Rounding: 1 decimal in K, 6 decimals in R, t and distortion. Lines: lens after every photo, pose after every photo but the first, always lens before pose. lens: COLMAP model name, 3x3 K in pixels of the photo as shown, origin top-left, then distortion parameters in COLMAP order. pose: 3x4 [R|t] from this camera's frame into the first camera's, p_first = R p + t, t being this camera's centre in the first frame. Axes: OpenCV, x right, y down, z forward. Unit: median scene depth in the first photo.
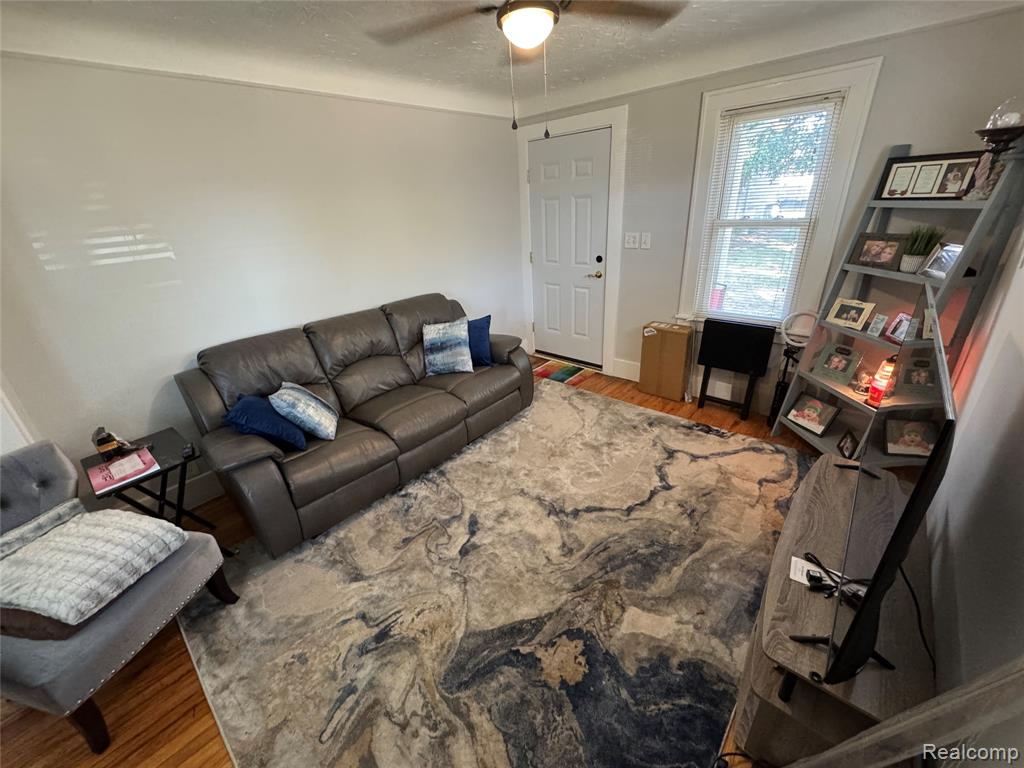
lens RADIAL K [[407.5, 0, 512.1], [0, 407.5, 381.6], [0, 0, 1]] dist [-0.000589, 0.000219]
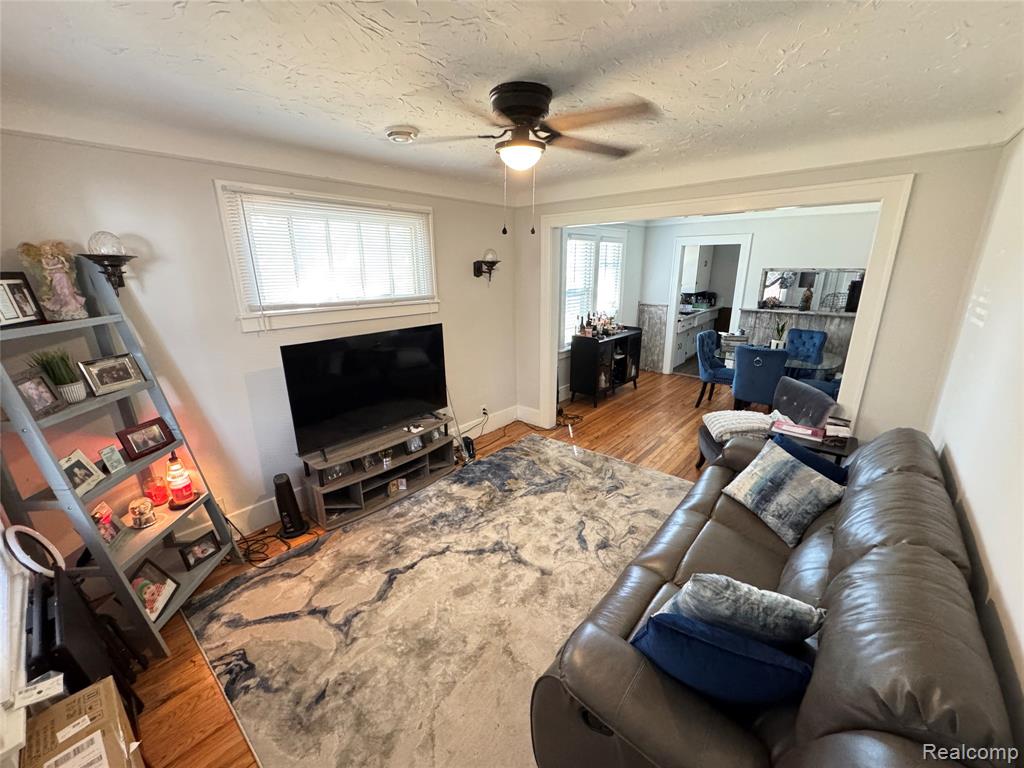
lens RADIAL K [[407.5, 0, 512.1], [0, 407.5, 381.6], [0, 0, 1]] dist [-0.000589, 0.000219]
pose [[-0.997605, 0.068859, 0.006490, 0.055355], [0.056728, 0.760938, 0.646339, -0.649220], [0.039568, 0.645160, -0.763022, 1.351675]]
